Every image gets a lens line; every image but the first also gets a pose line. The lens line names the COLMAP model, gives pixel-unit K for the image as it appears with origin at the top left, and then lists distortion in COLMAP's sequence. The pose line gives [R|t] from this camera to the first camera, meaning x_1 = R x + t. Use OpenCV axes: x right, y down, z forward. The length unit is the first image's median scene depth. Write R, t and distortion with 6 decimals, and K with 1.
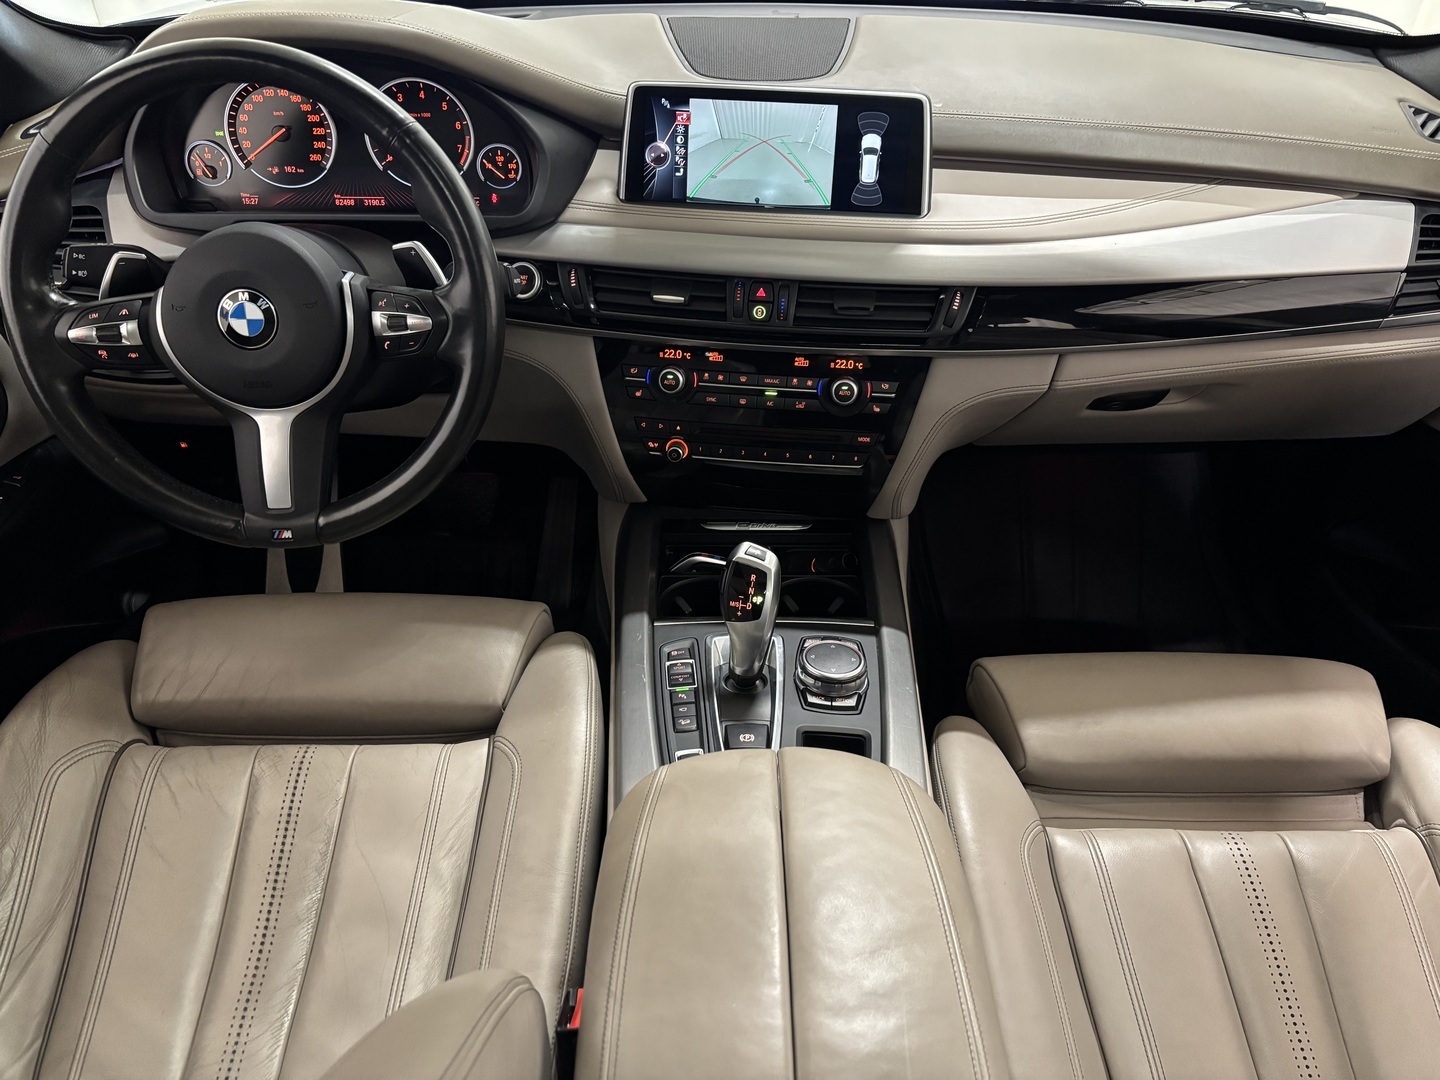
lens RADIAL K [[1090.0, 0, 720.0], [0, 1090.0, 540.0], [0, 0, 1]] dist [0.055368, -0.074658]
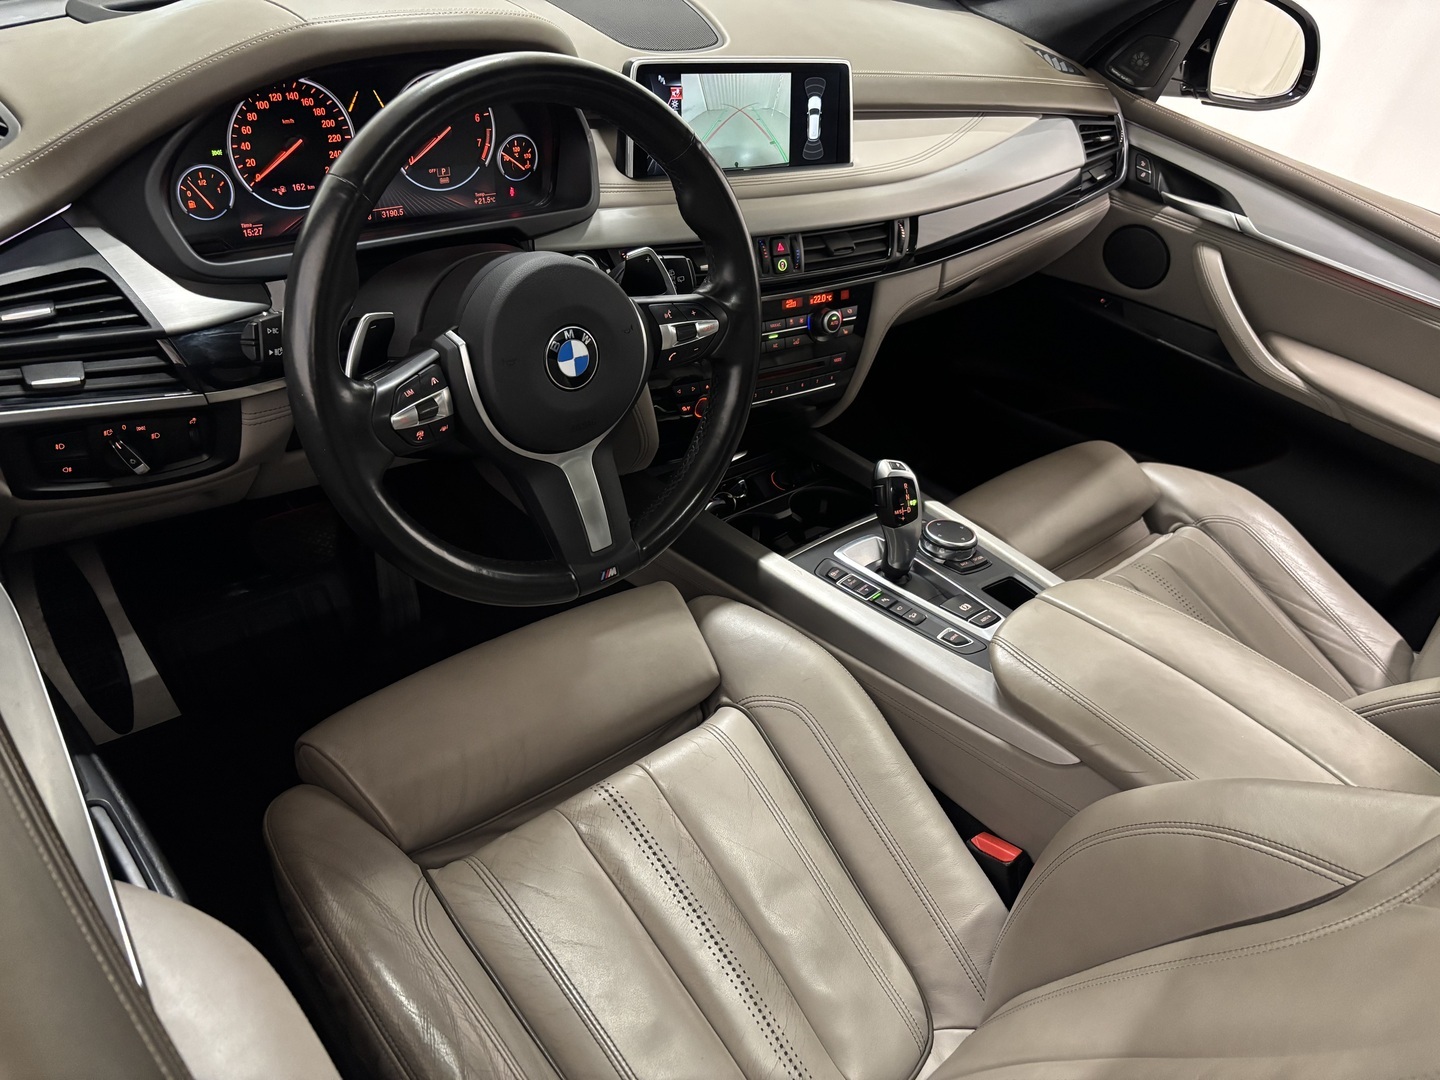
lens RADIAL K [[1090.0, 0, 720.0], [0, 1090.0, 540.0], [0, 0, 1]] dist [0.055368, -0.074658]
pose [[0.751649, -0.306702, 0.583915, -0.744943], [0.259930, 0.951404, 0.165128, -0.140767], [-0.606184, 0.027658, 0.794843, 0.152892]]
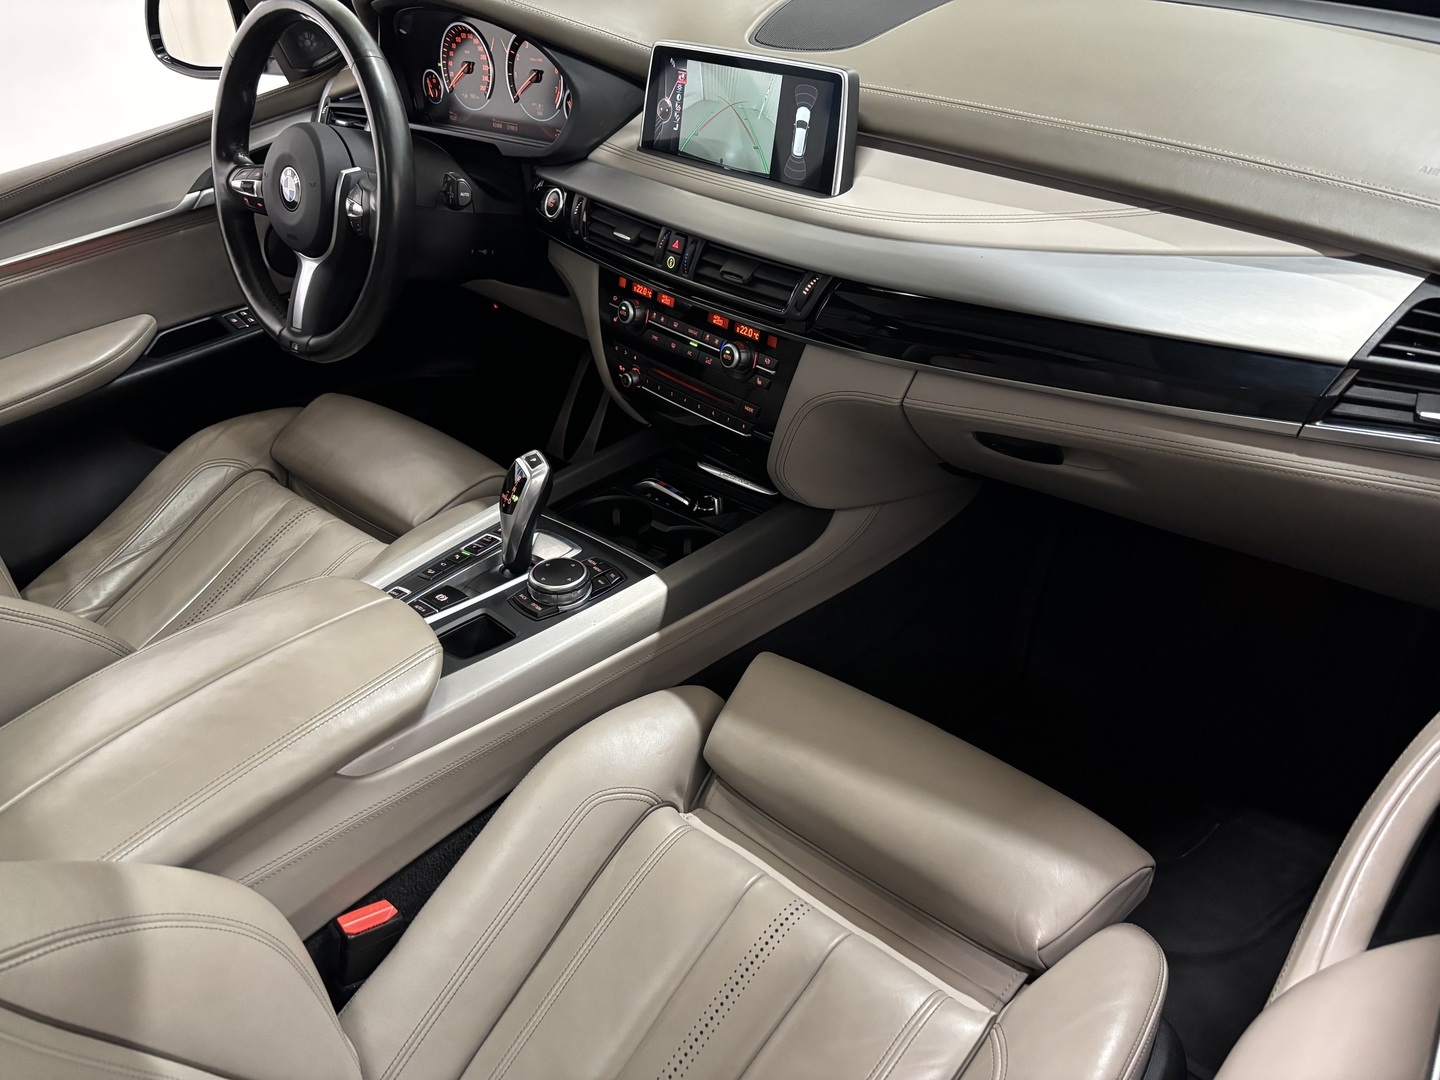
lens RADIAL K [[1090.0, 0, 720.0], [0, 1090.0, 540.0], [0, 0, 1]] dist [0.055368, -0.074658]
pose [[0.736996, 0.323411, -0.593500, 0.789427], [-0.313486, 0.941493, 0.123760, -0.098612], [0.598802, 0.094843, 0.795262, 0.198179]]
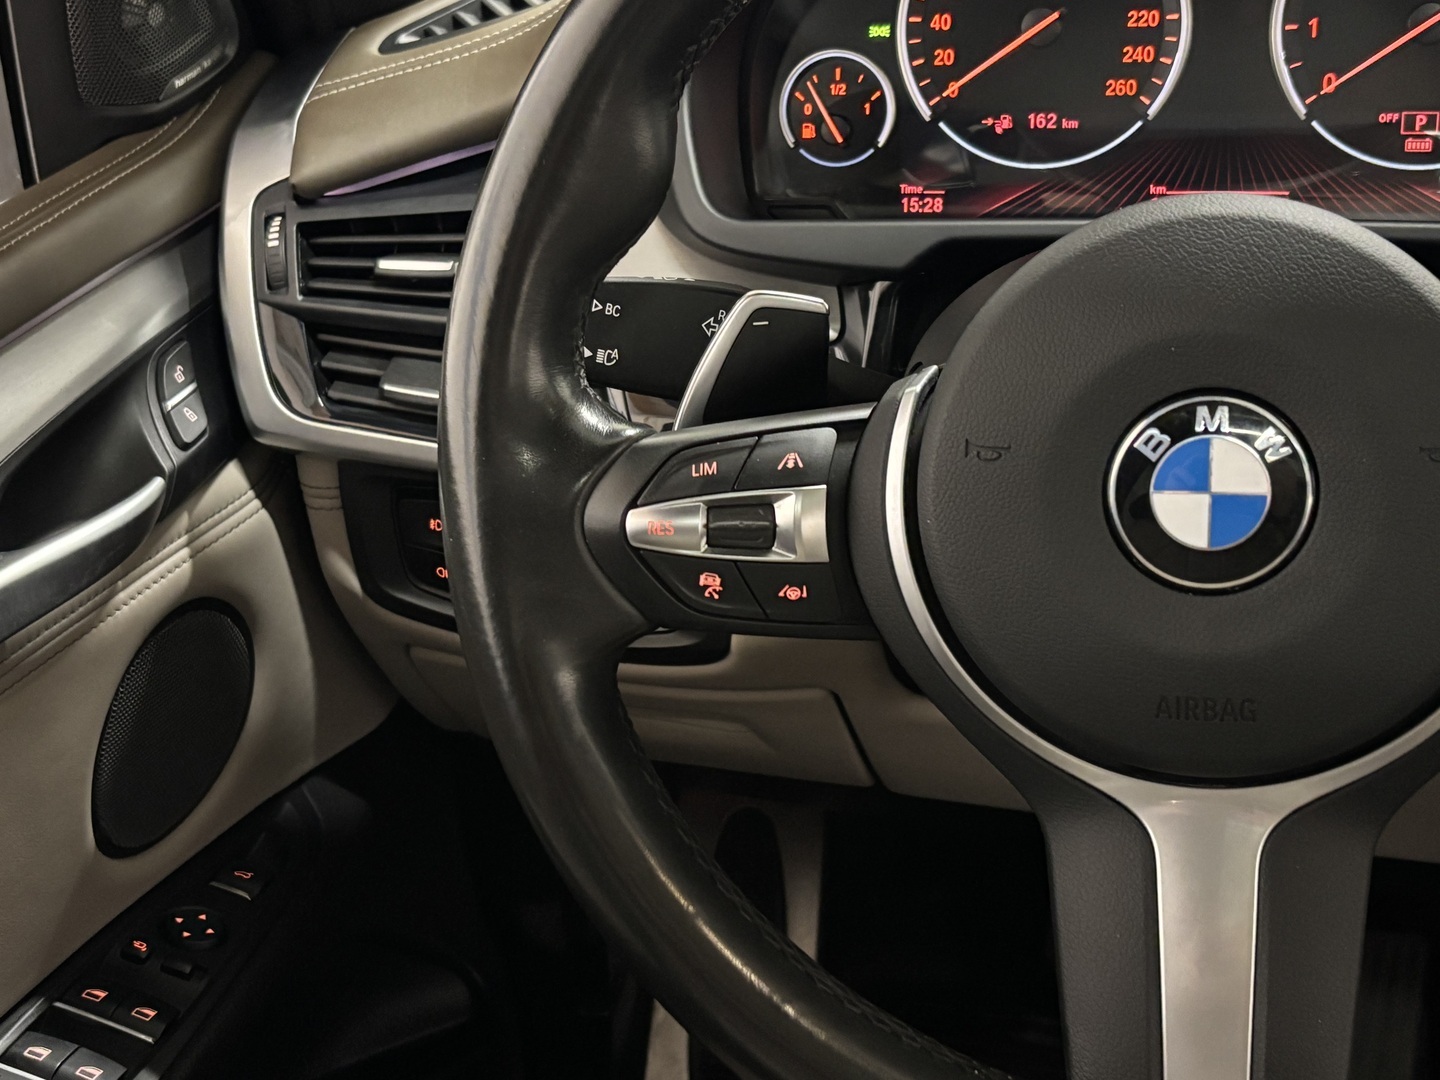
lens RADIAL K [[1944.0, 0, 720.0], [0, 1944.0, 540.0], [0, 0, 1]] dist [0.315160, -1.283230]
pose [[0.974611, 0.040584, -0.220195, -0.355068], [-0.083475, 0.978395, -0.189143, -0.060680], [0.207761, 0.202722, 0.956943, 0.369453]]
